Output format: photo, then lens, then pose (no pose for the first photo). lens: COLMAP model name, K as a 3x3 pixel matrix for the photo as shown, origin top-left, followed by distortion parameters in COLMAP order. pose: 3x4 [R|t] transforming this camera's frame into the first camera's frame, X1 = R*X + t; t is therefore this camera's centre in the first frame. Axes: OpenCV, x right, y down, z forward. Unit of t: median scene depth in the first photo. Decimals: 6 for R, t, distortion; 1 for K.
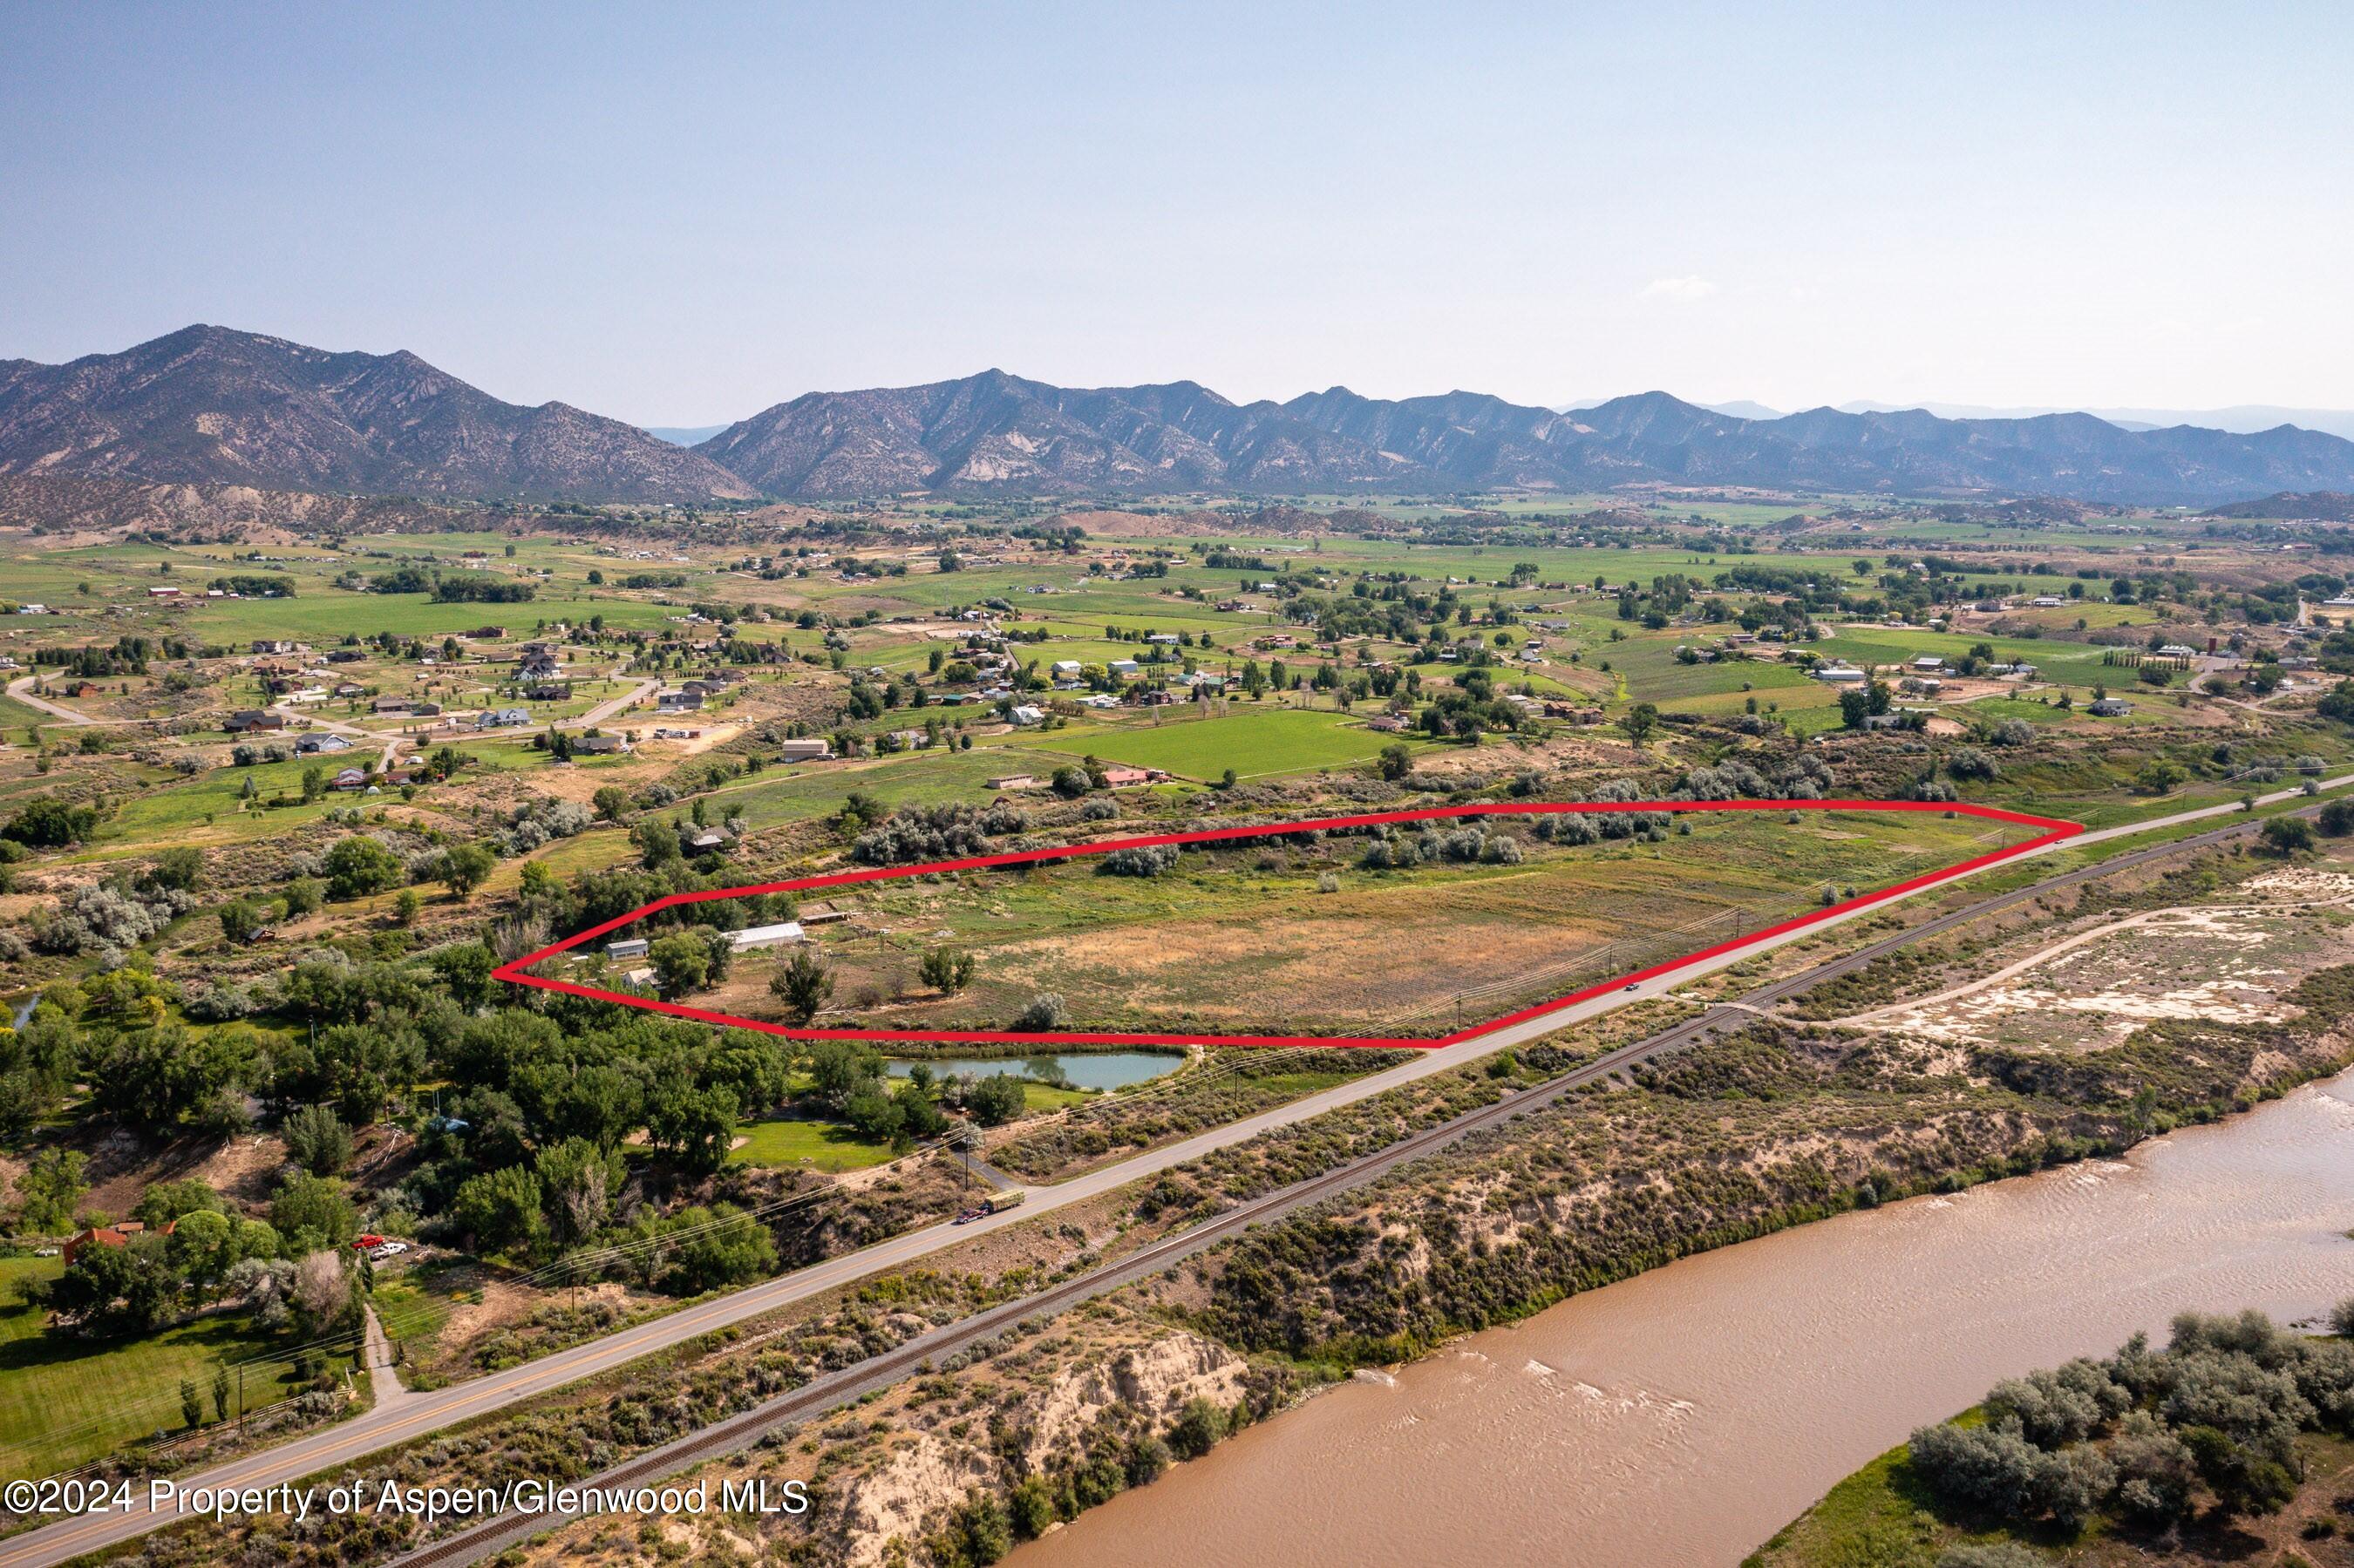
lens RADIAL K [[1863.4, 0, 1177.0], [0, 1863.4, 784.0], [0, 0, 1]] dist [-0.017648, 0.023614]
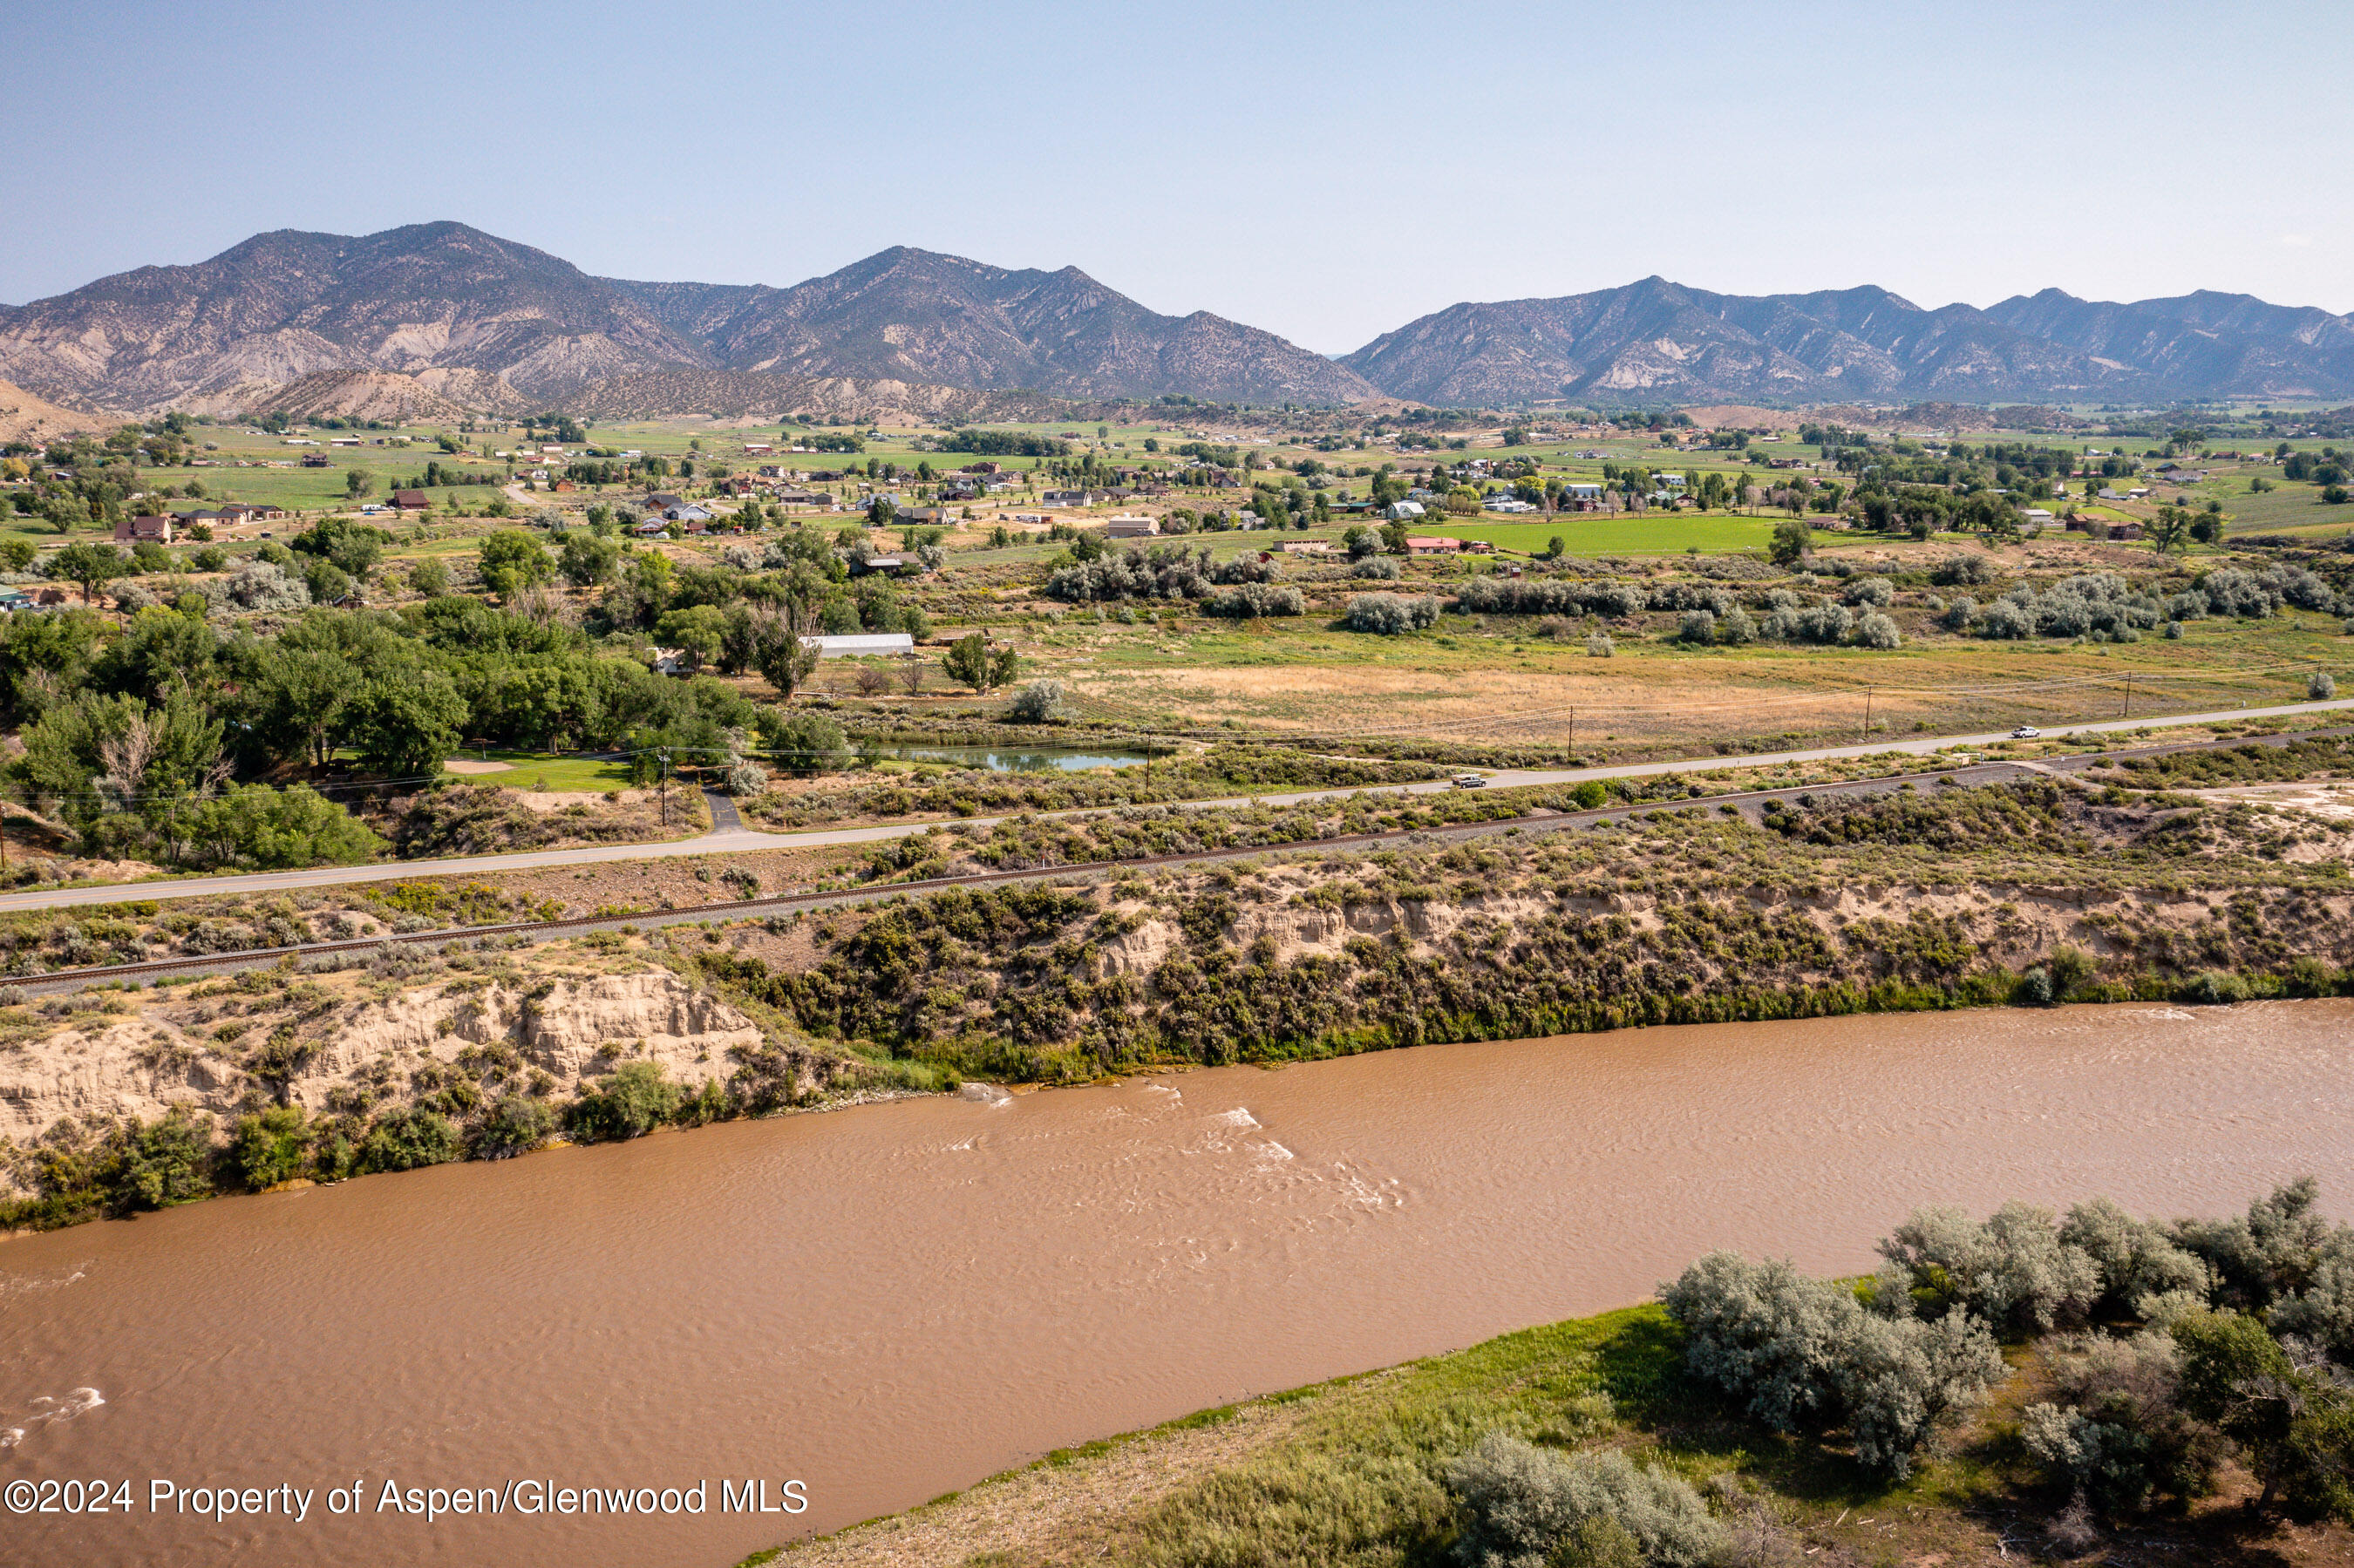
lens RADIAL K [[1863.4, 0, 1177.0], [0, 1863.4, 784.0], [0, 0, 1]] dist [-0.017648, 0.023614]
pose [[0.936960, 0.067011, -0.342952, 0.133094], [-0.055262, 0.997505, 0.043929, 0.061403], [0.345040, -0.022207, 0.938325, 0.142529]]
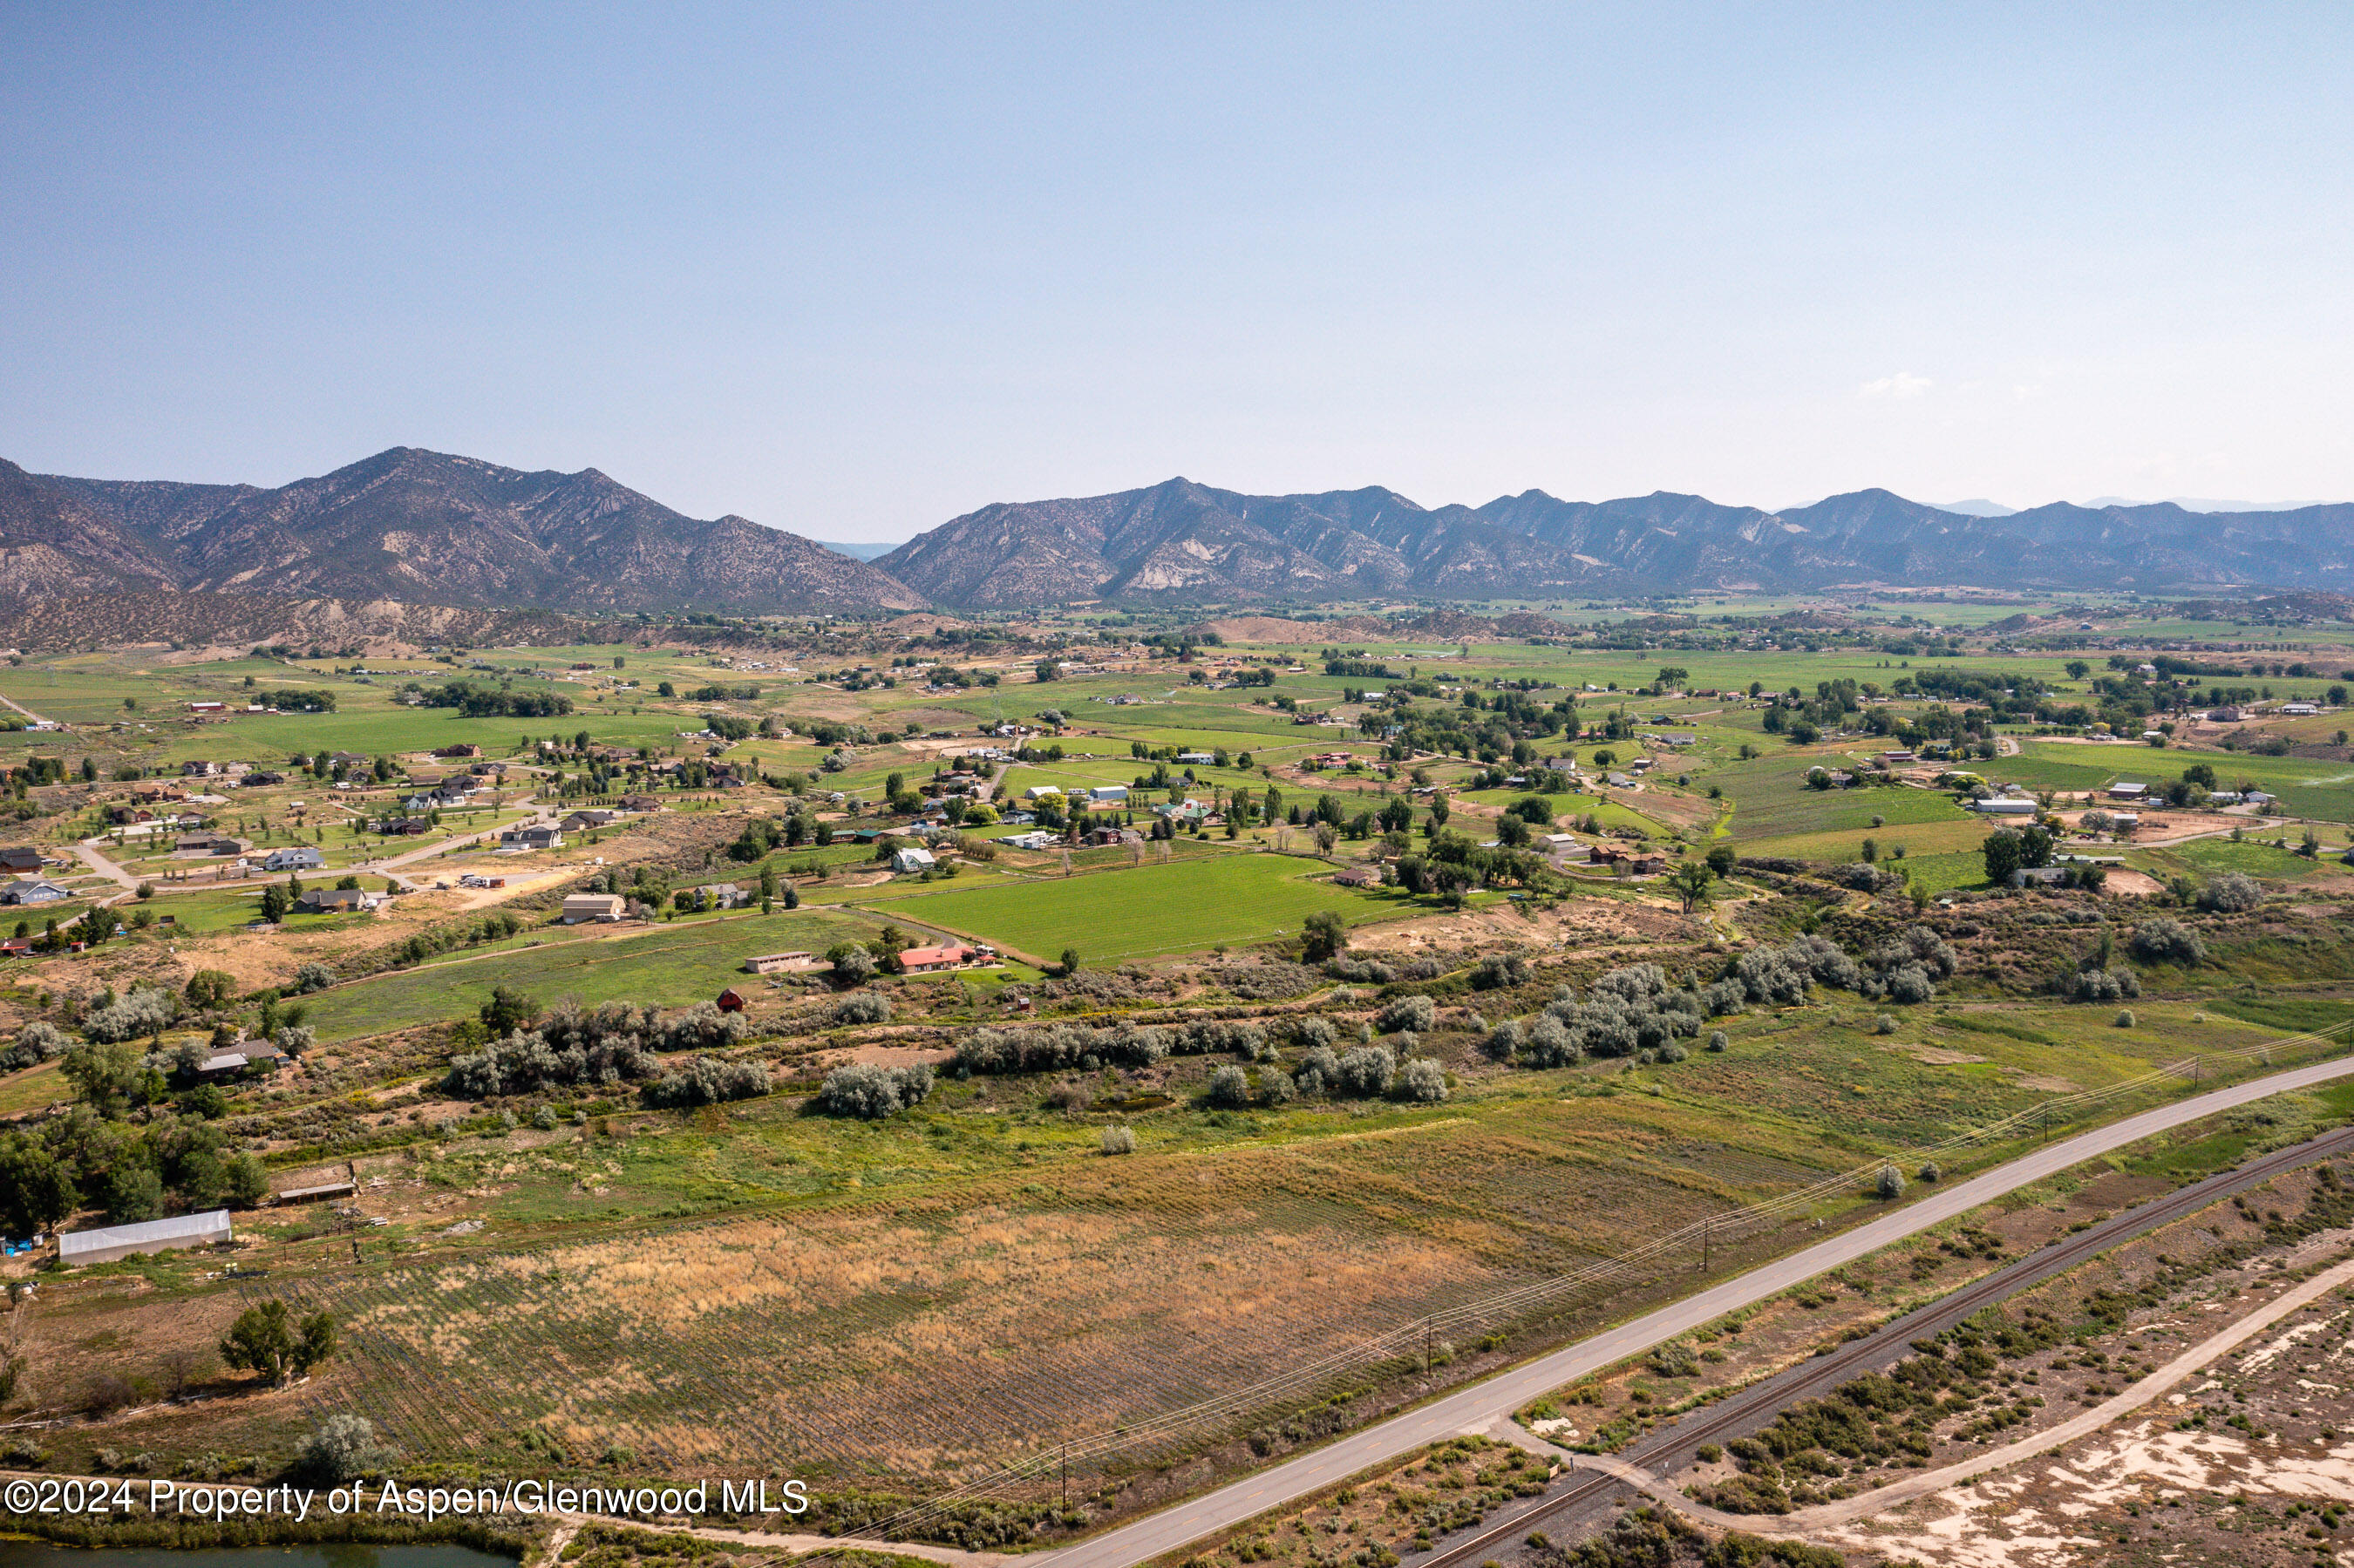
lens RADIAL K [[1859.4, 0, 1177.0], [0, 1859.4, 784.0], [0, 0, 1]] dist [-0.014788, 0.010367]
pose [[0.993175, 0.000372, -0.116631, 0.128025], [-0.007161, 0.998303, -0.057790, -0.025478], [0.116411, 0.058231, 0.991493, 0.236932]]
